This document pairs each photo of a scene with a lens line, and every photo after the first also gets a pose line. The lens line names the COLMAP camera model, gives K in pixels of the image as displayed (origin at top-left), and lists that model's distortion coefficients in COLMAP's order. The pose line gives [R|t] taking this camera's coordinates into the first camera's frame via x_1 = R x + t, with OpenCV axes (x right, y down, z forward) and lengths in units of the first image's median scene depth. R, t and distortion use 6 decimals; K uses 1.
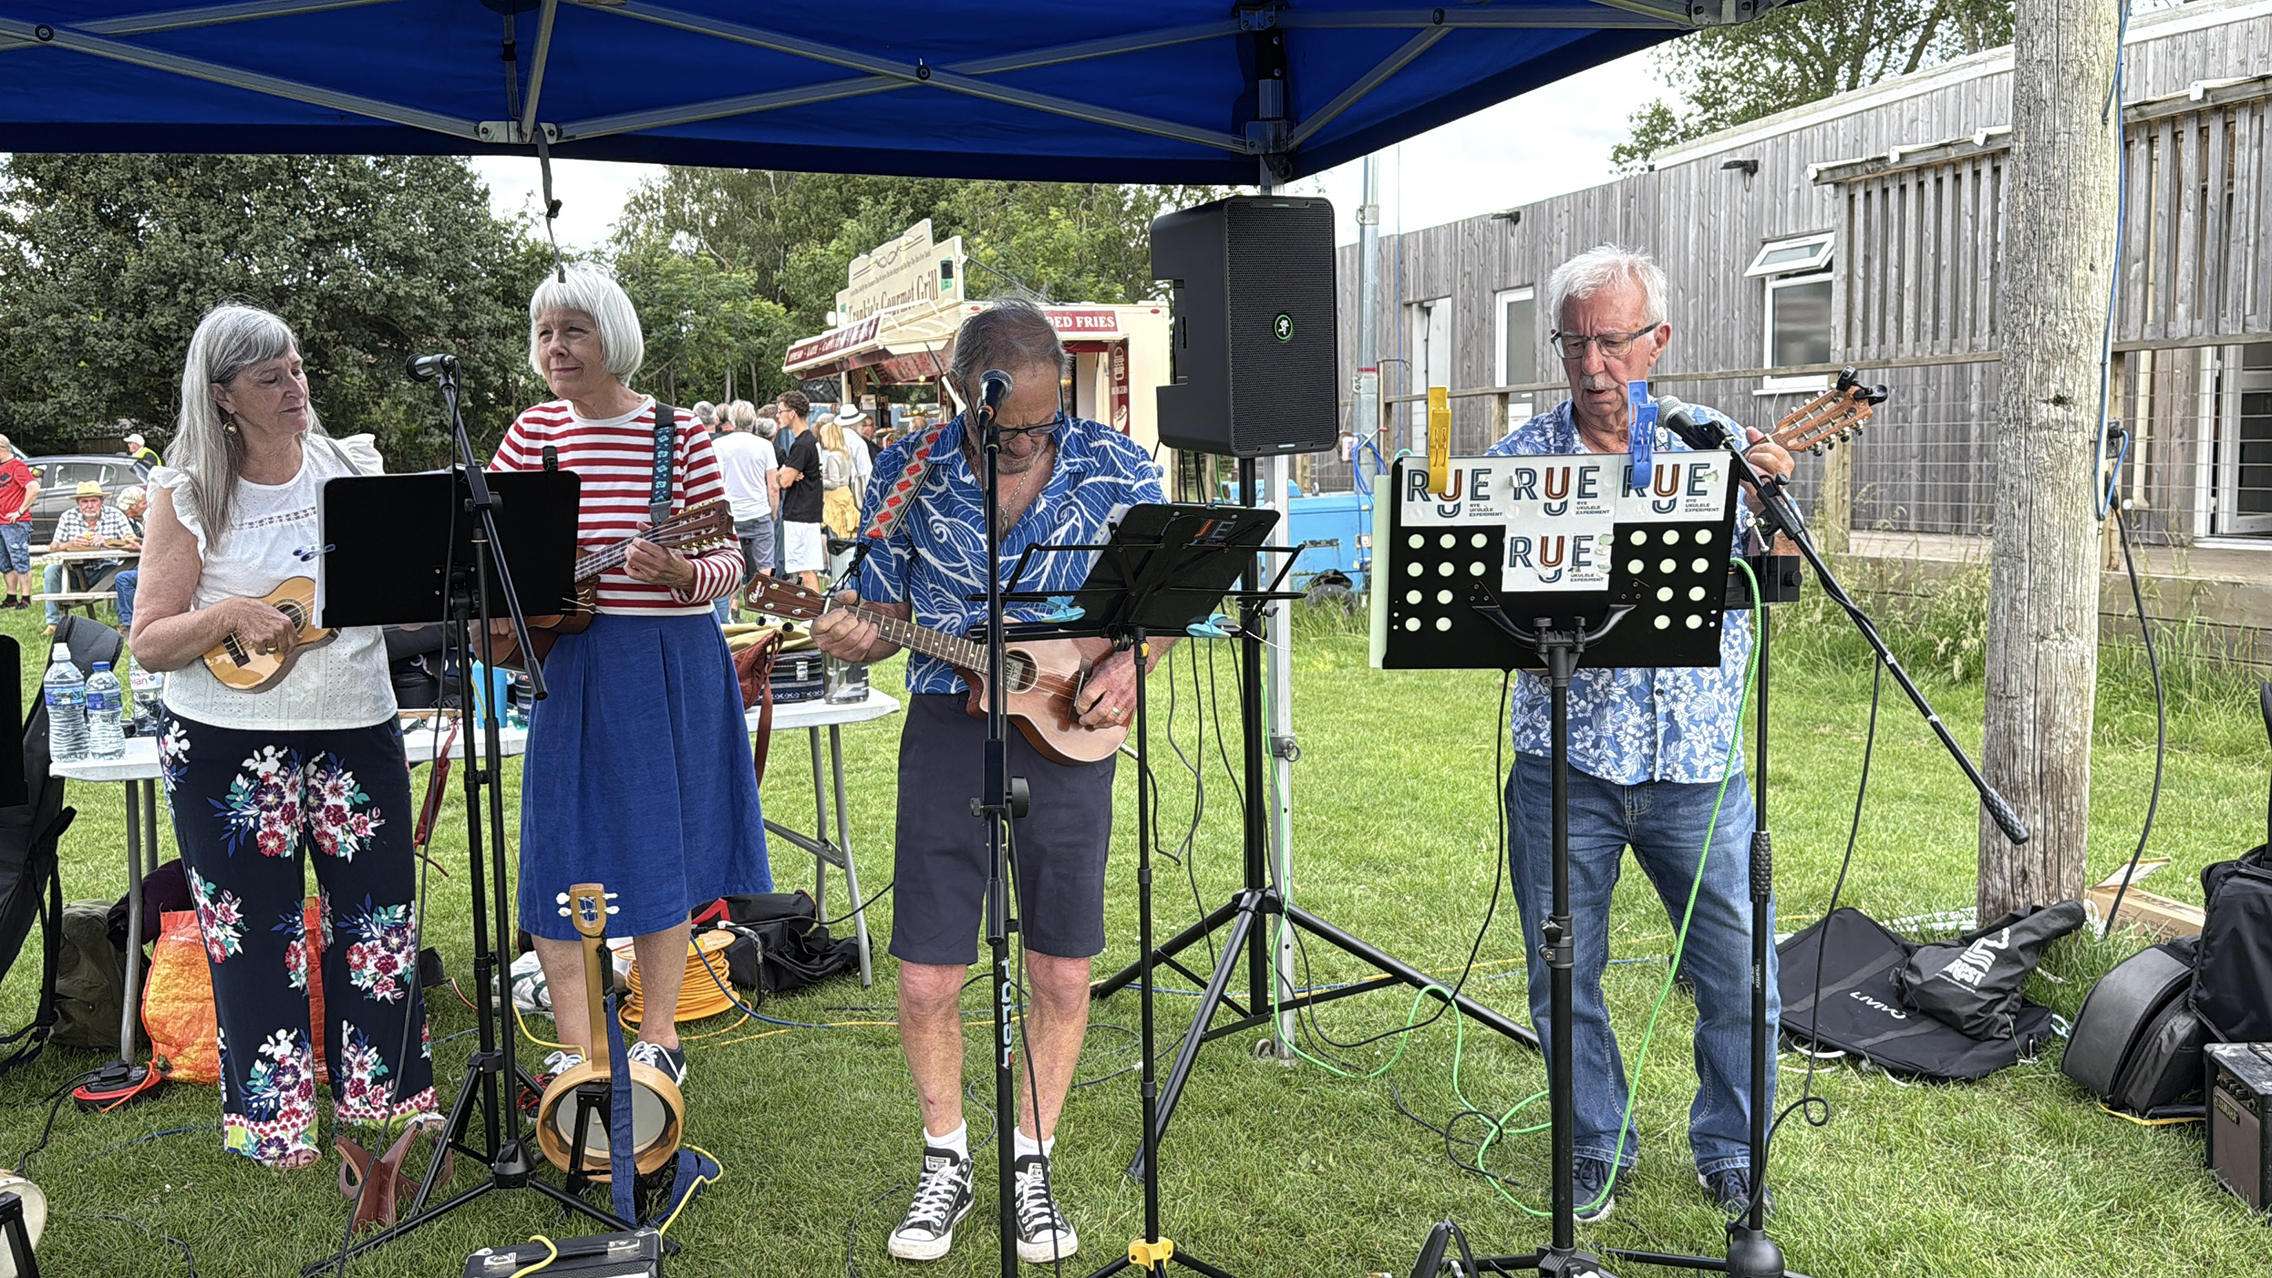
lens RADIAL K [[1847.6, 0, 1141.9], [0, 1847.6, 681.8], [0, 0, 1]] dist [0.010588, -0.002767]
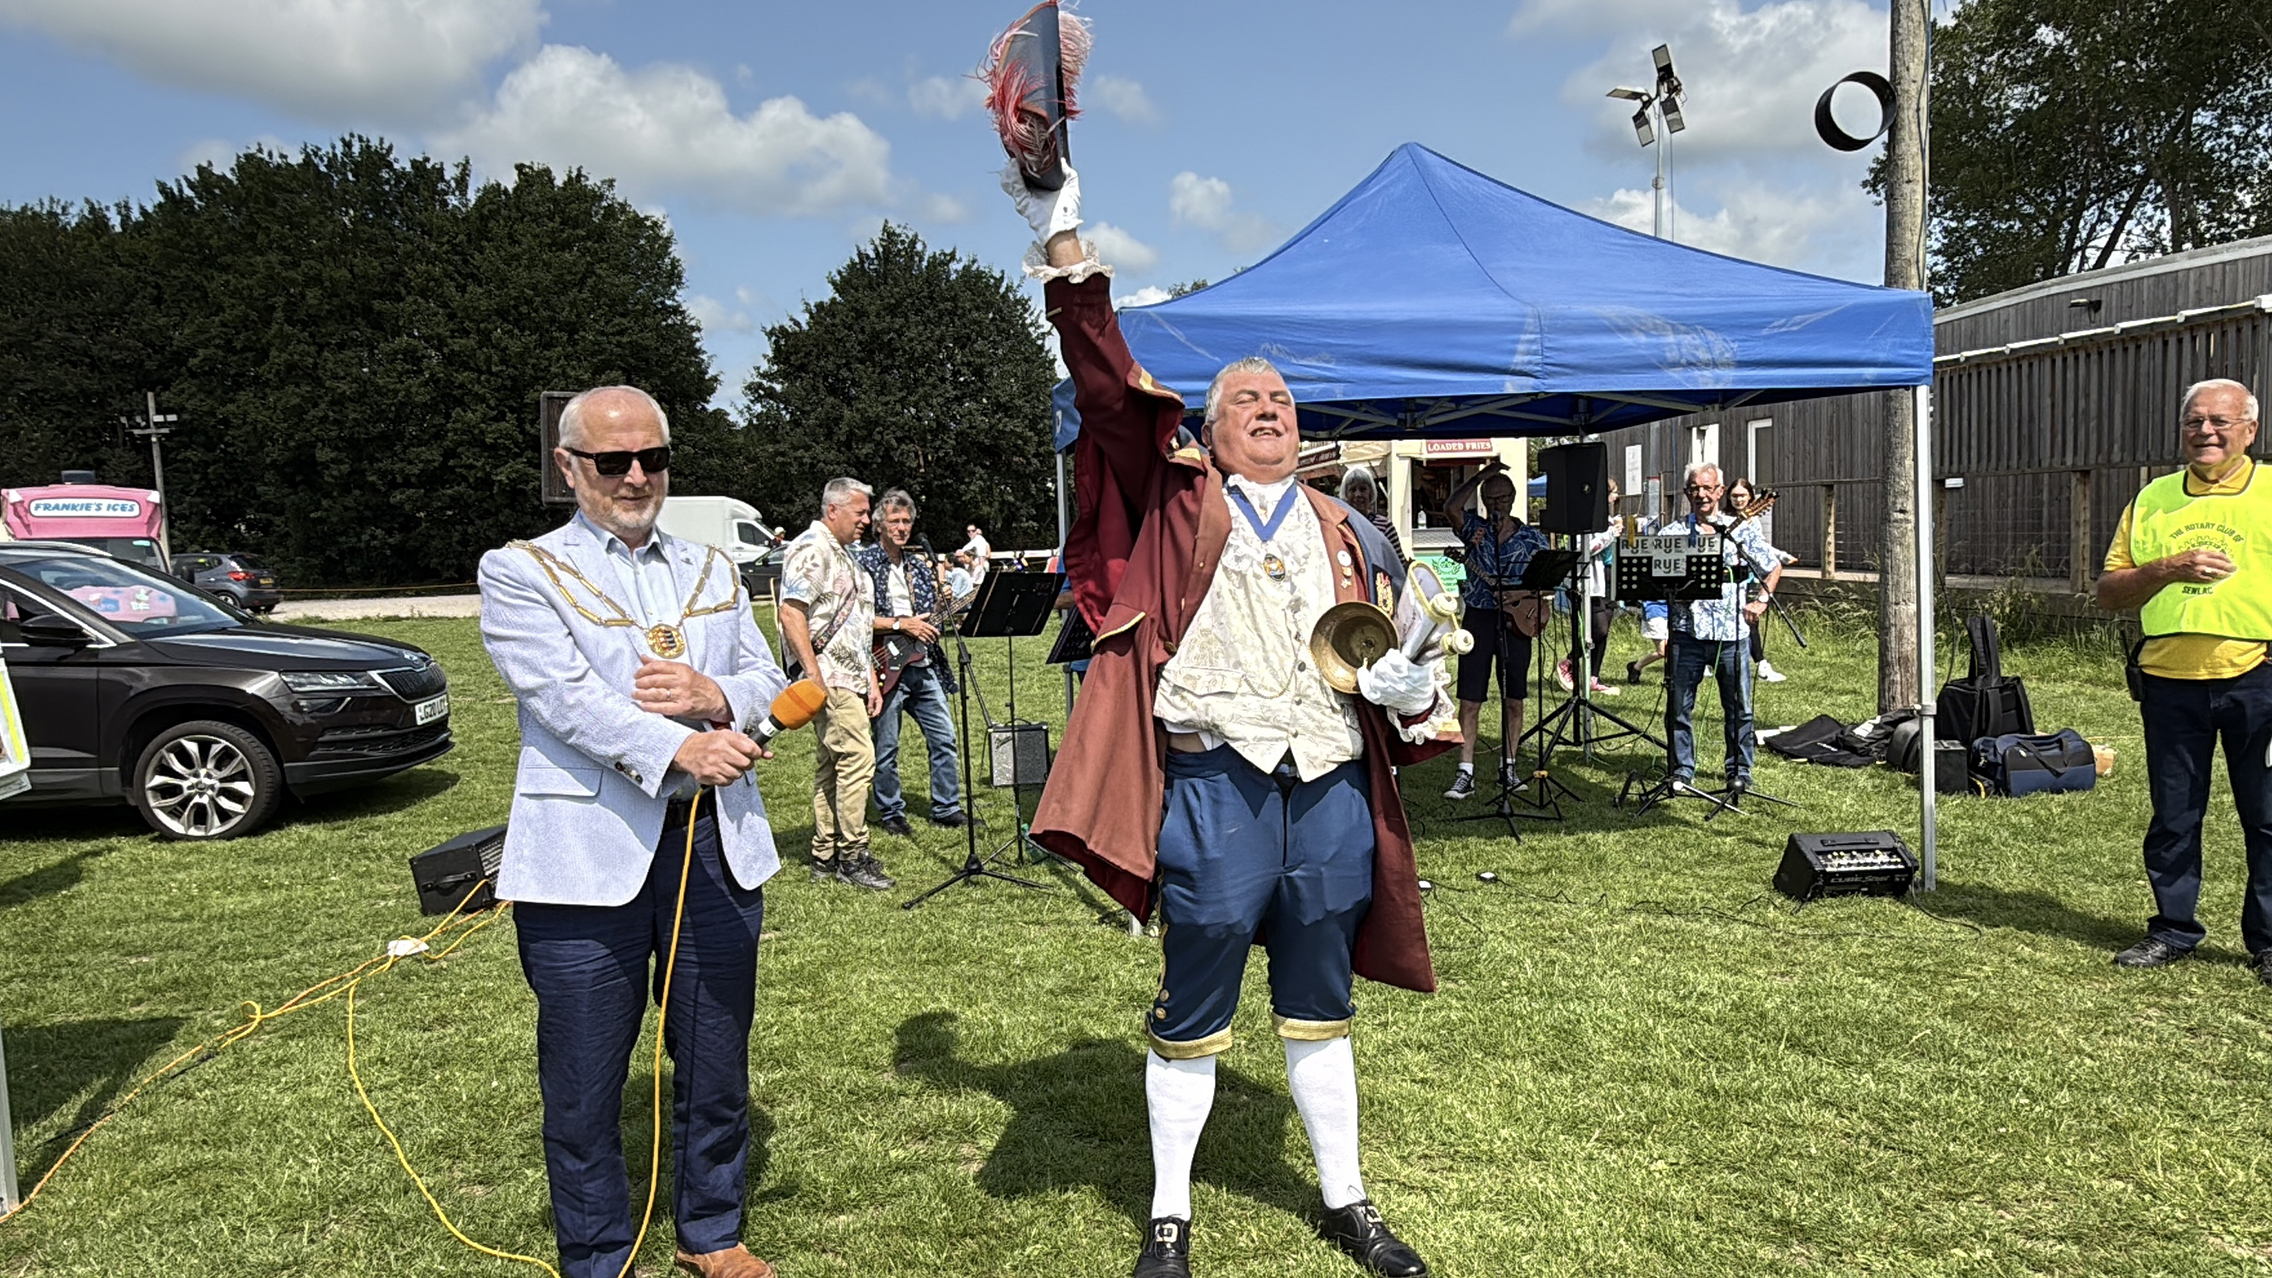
lens RADIAL K [[1524.3, 0, 1136.0], [0, 1524.3, 639.0], [0, 0, 1]] dist [-0.003347, 0.002503]
pose [[0.974501, 0.006532, -0.224290, -0.065057], [-0.017804, 0.998675, -0.048273, 0.146135], [0.223678, 0.051036, 0.973326, -1.284869]]
